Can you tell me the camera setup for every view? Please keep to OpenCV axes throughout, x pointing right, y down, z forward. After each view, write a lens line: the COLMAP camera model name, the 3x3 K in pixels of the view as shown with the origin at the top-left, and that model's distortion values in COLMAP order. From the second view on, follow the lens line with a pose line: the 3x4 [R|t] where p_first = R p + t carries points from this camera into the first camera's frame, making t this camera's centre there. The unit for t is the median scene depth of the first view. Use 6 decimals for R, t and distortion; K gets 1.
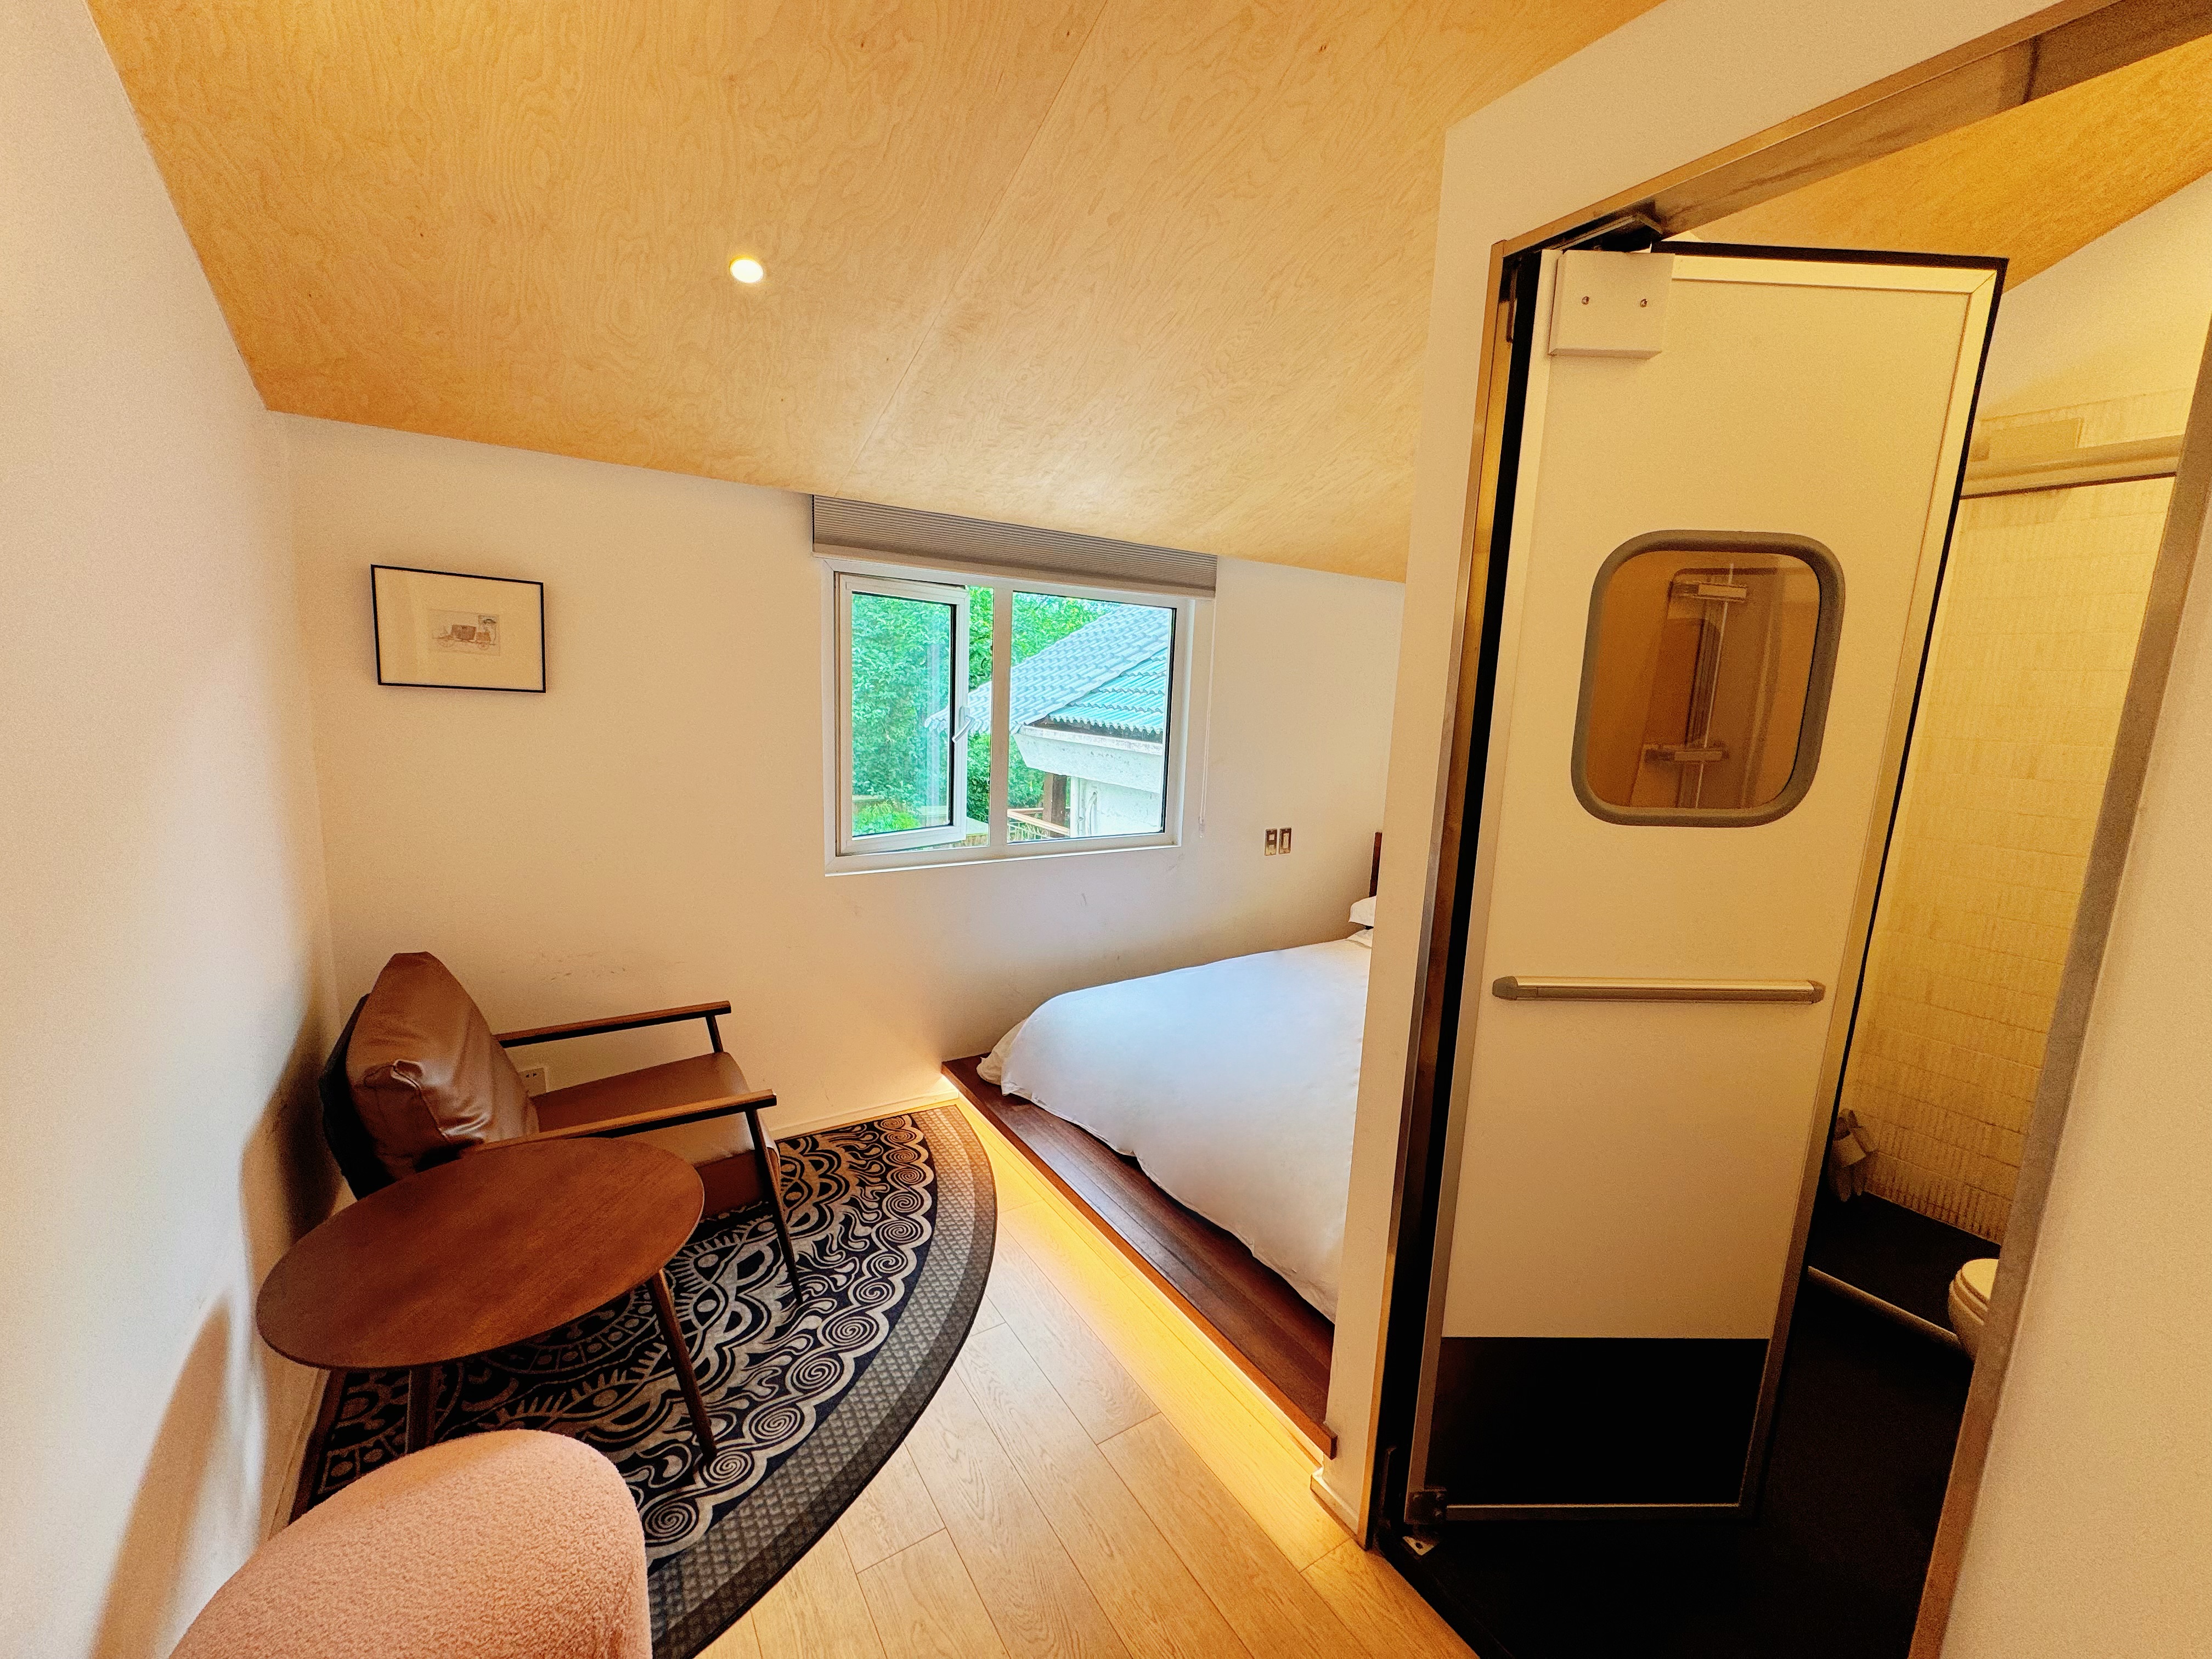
lens RADIAL K [[874.9, 0, 1106.2], [0, 874.9, 829.0], [0, 0, 1]] dist [0.000297, -0.000512]
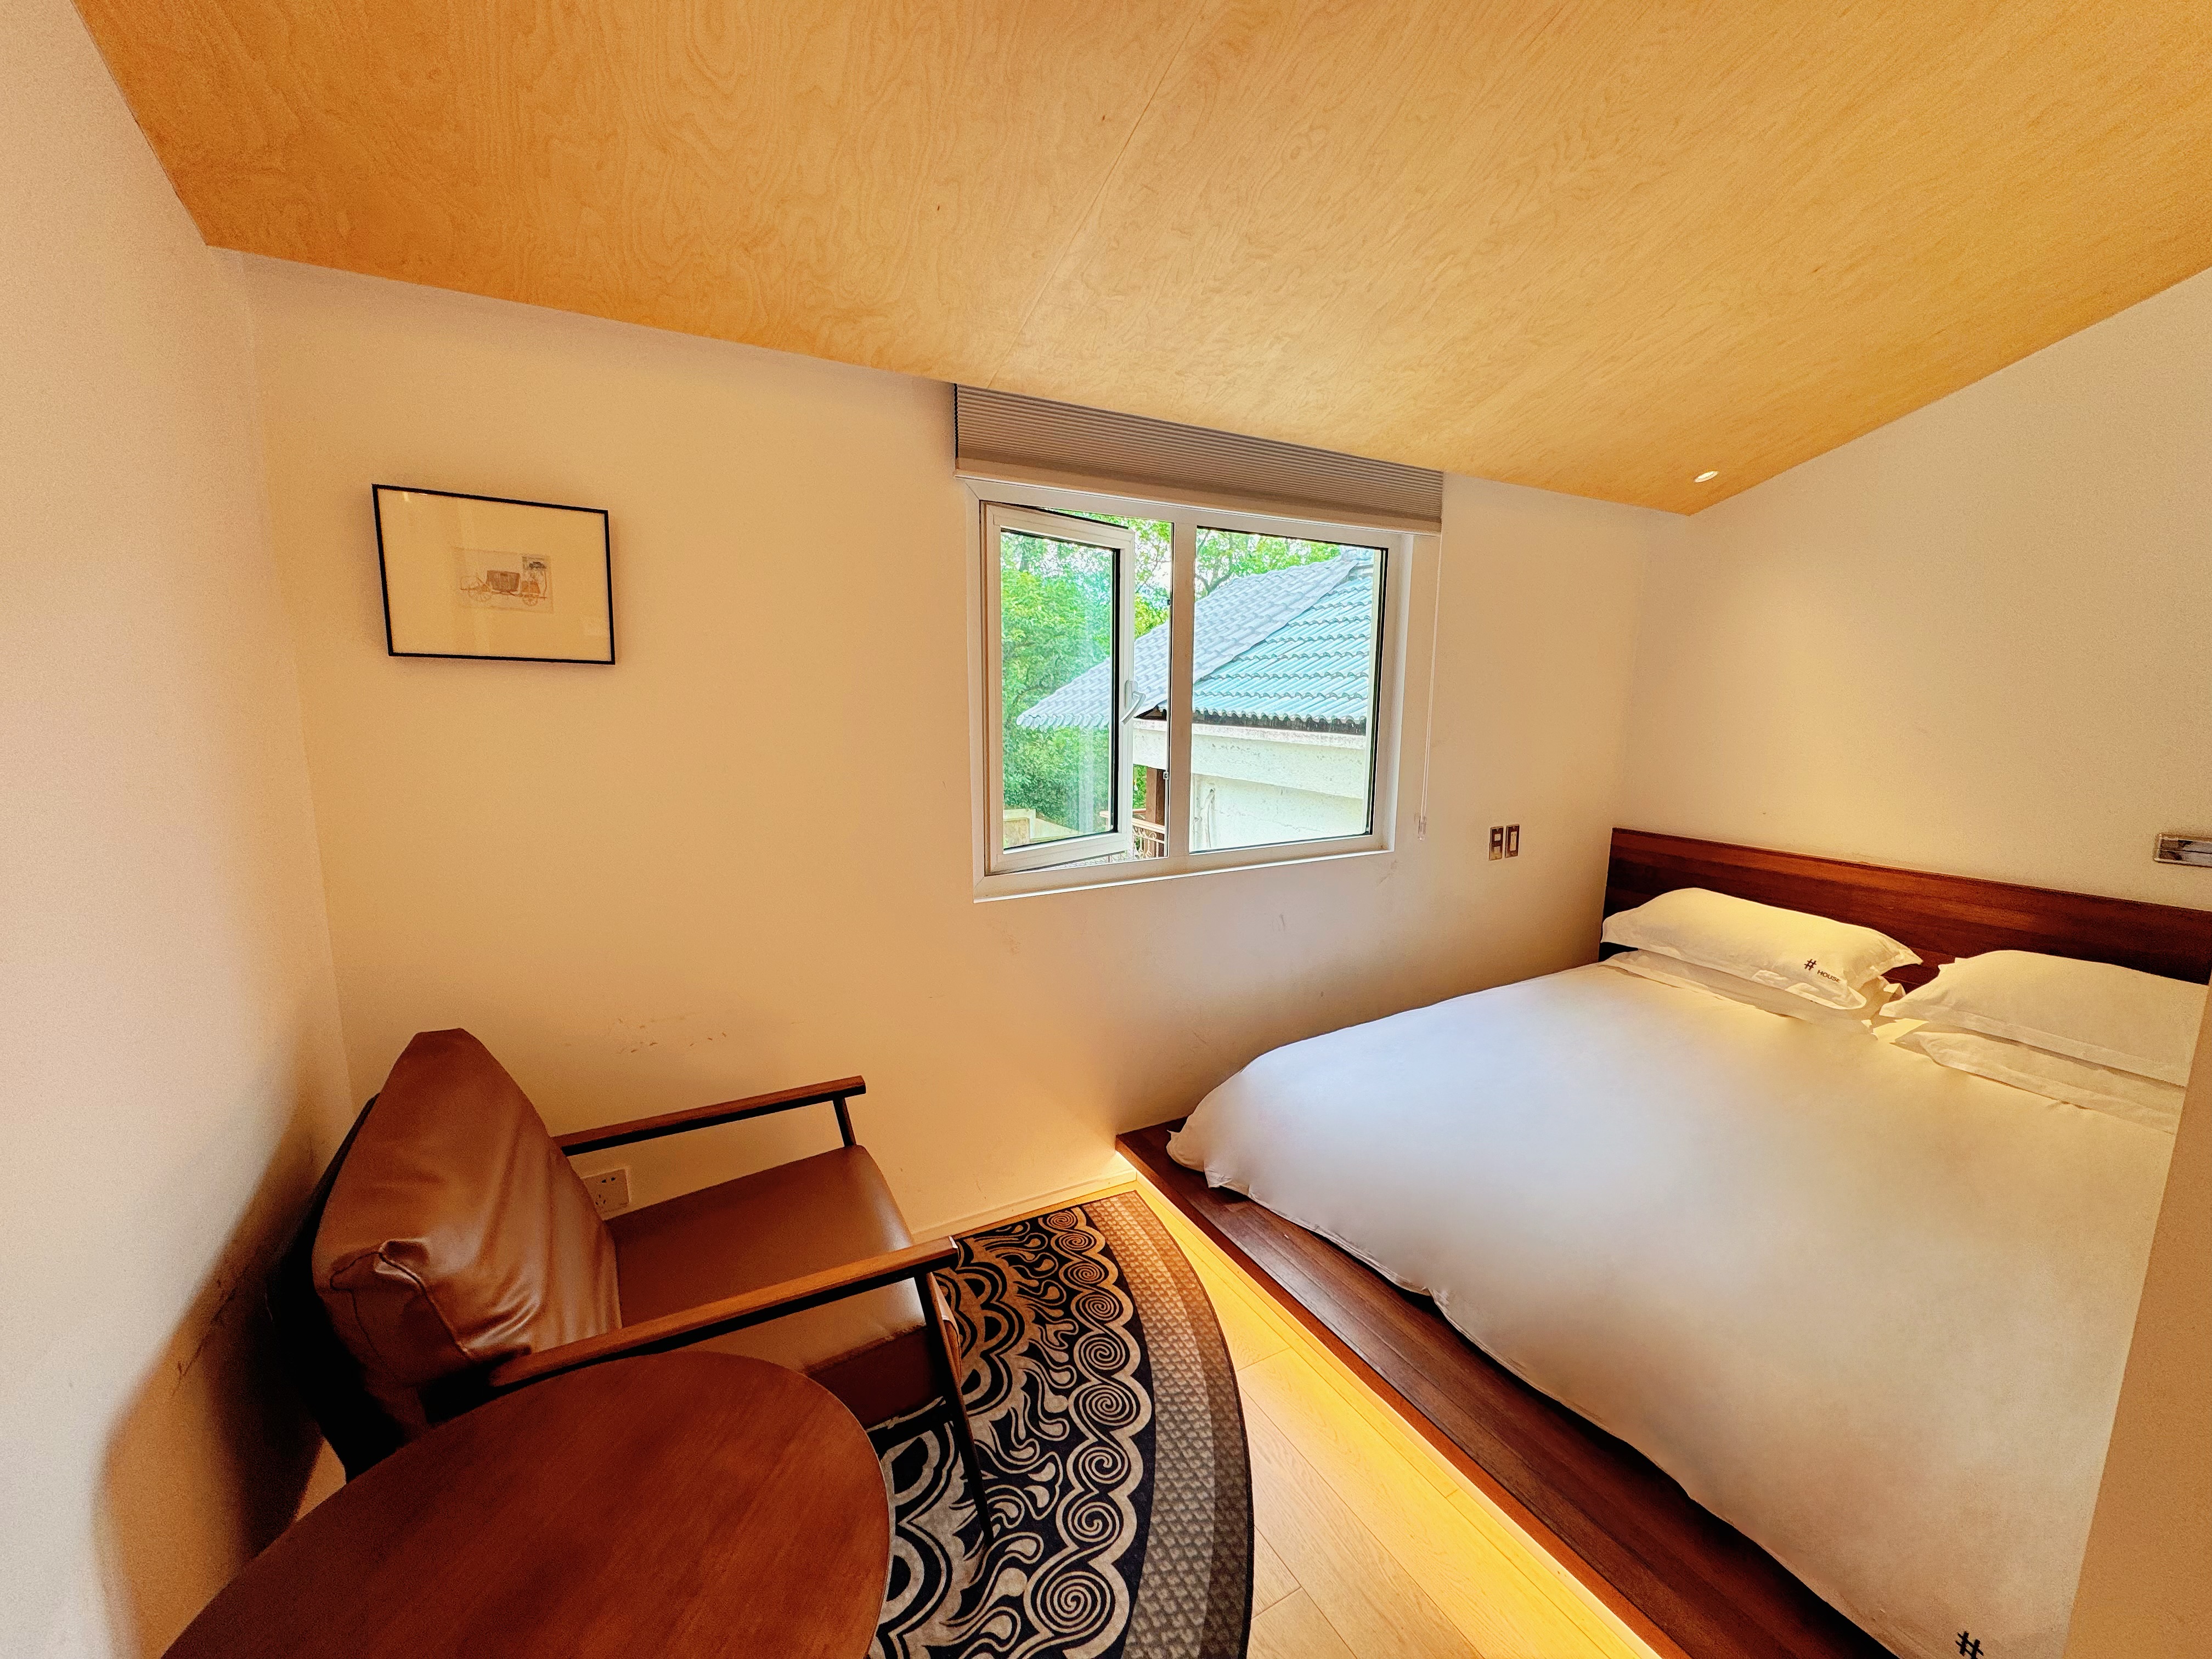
lens RADIAL K [[874.9, 0, 1105.8], [0, 874.9, 829.5], [0, 0, 1]] dist [0.000297, -0.000512]
pose [[0.997030, -0.022421, -0.073684, -0.166988], [0.022431, 0.999748, -0.000682, -0.007657], [0.073681, -0.000973, 0.997281, 0.277864]]
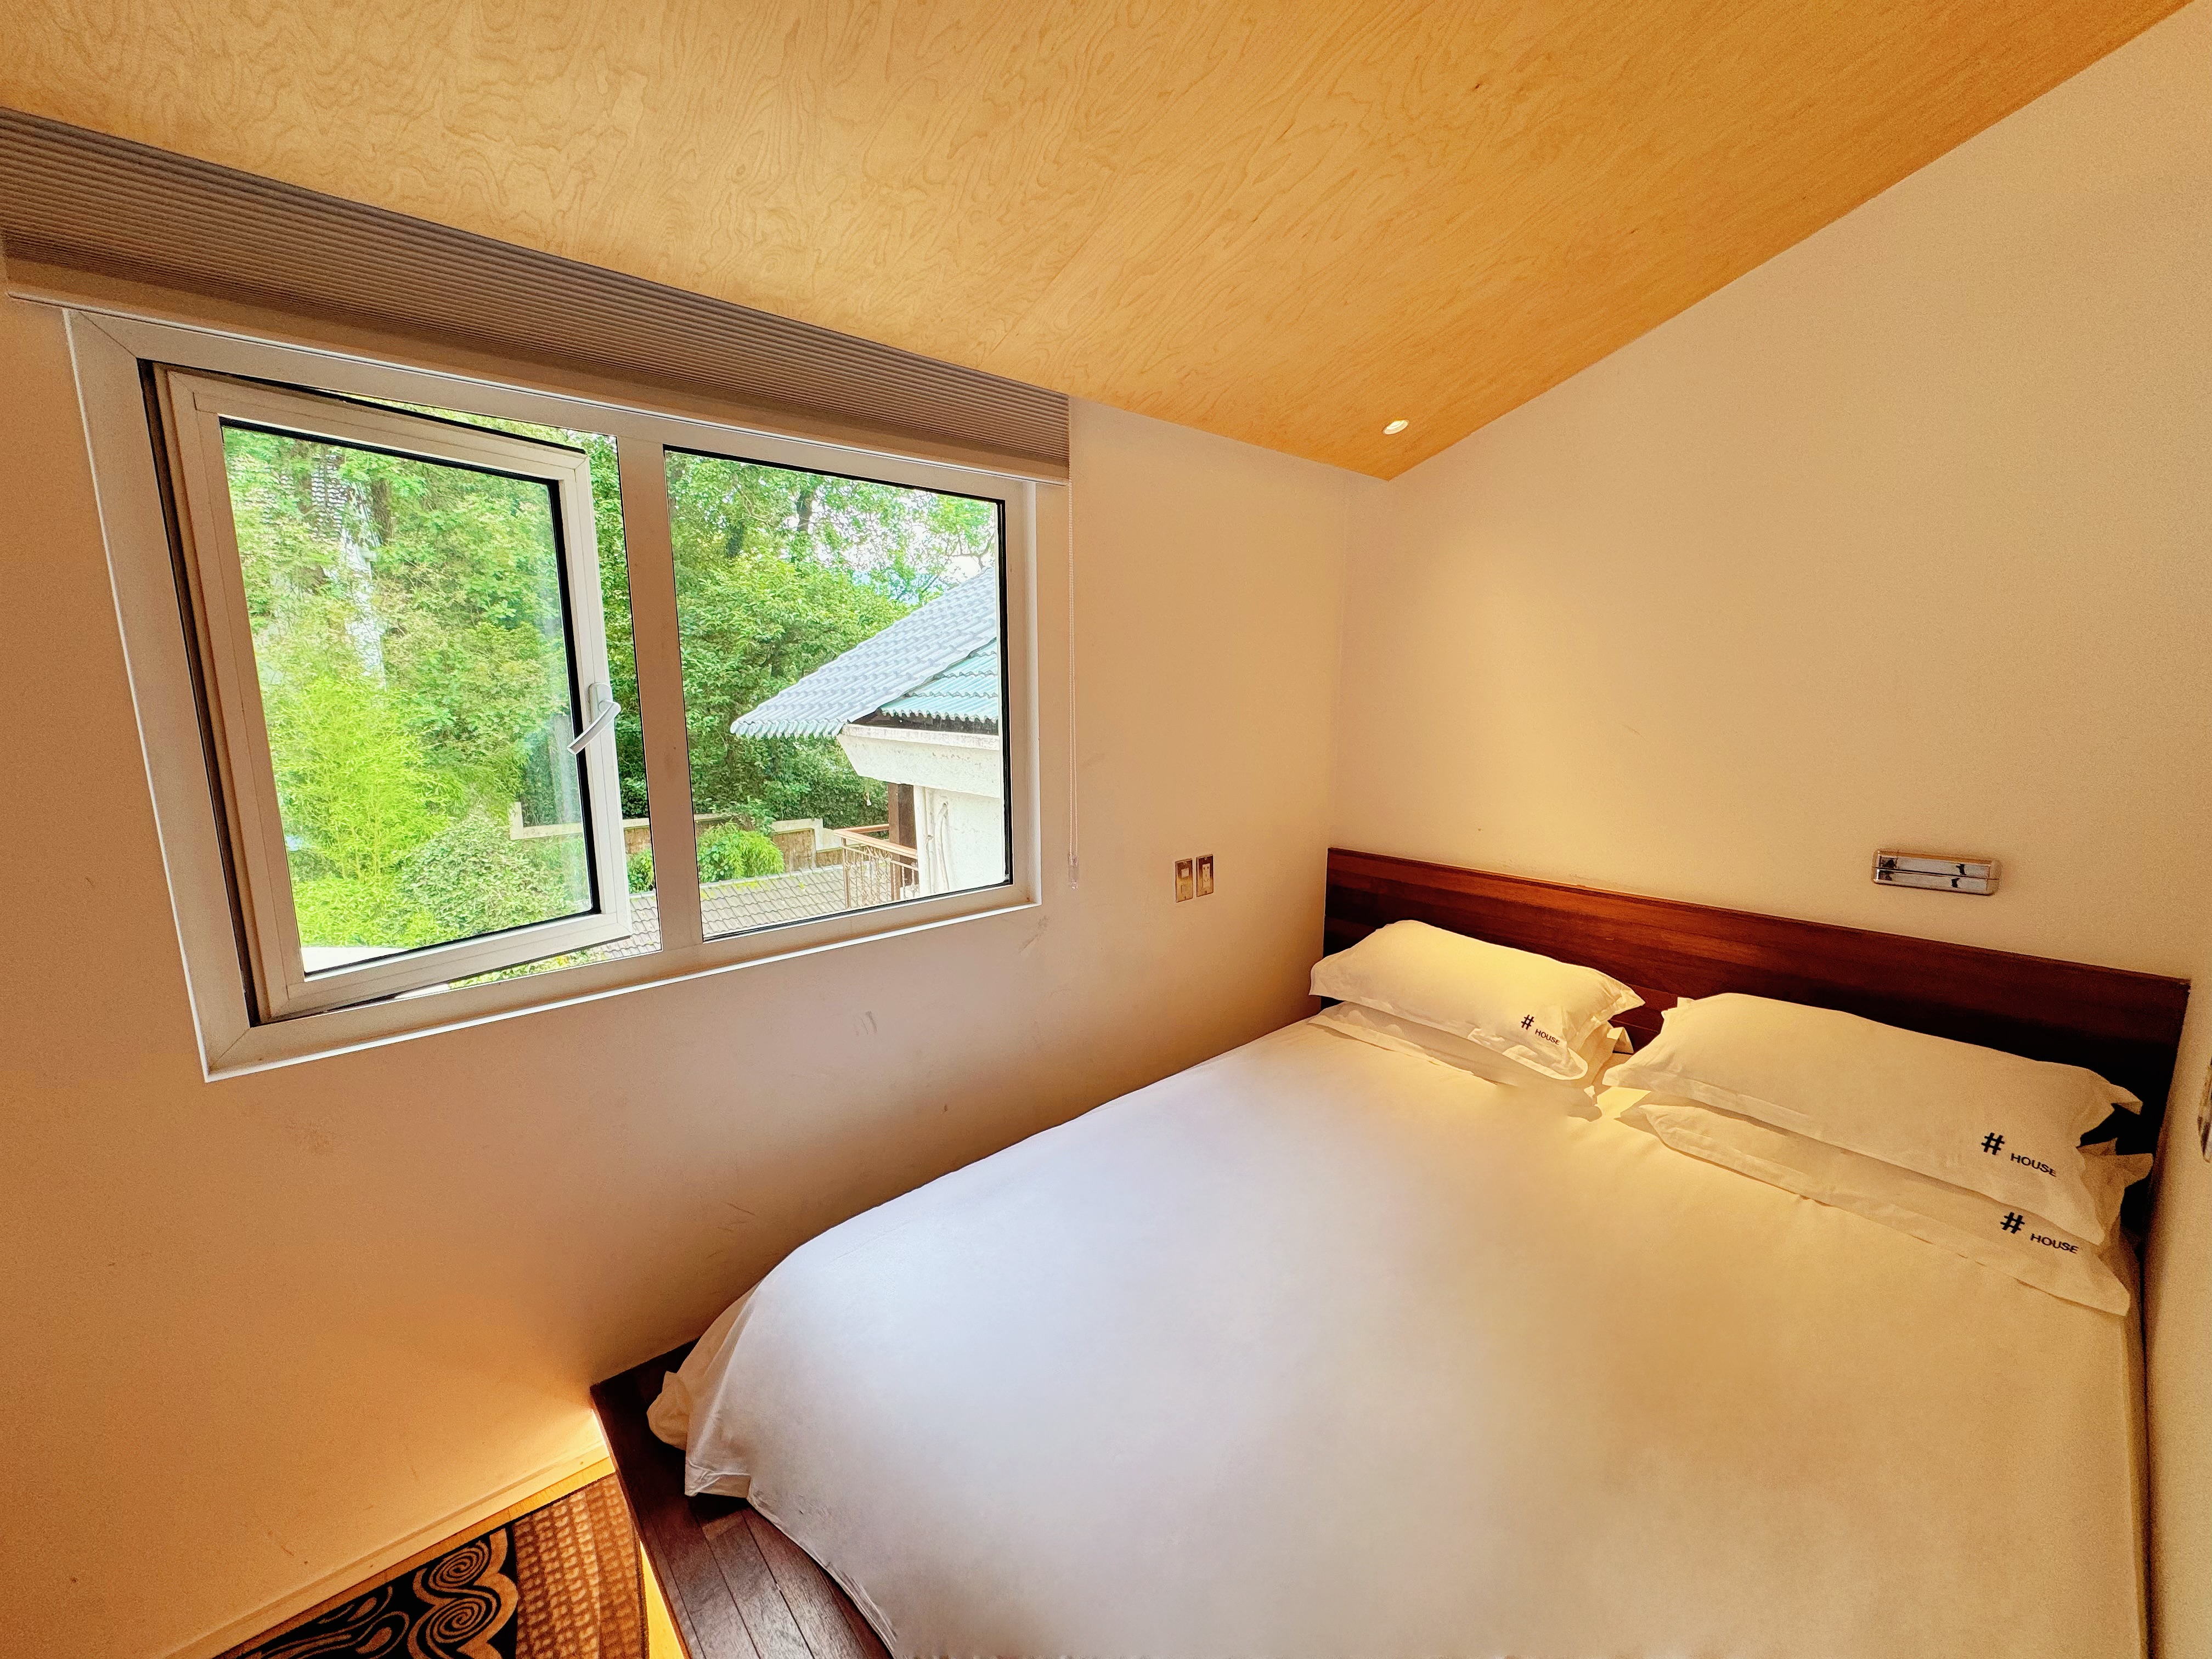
lens RADIAL K [[874.9, 0, 1104.0], [0, 874.9, 830.0], [0, 0, 1]] dist [0.000297, -0.000512]
pose [[0.989503, -0.067570, 0.127741, 0.079431], [0.066641, 0.997710, 0.011532, -0.051091], [-0.128227, -0.002898, 0.991741, 0.581061]]
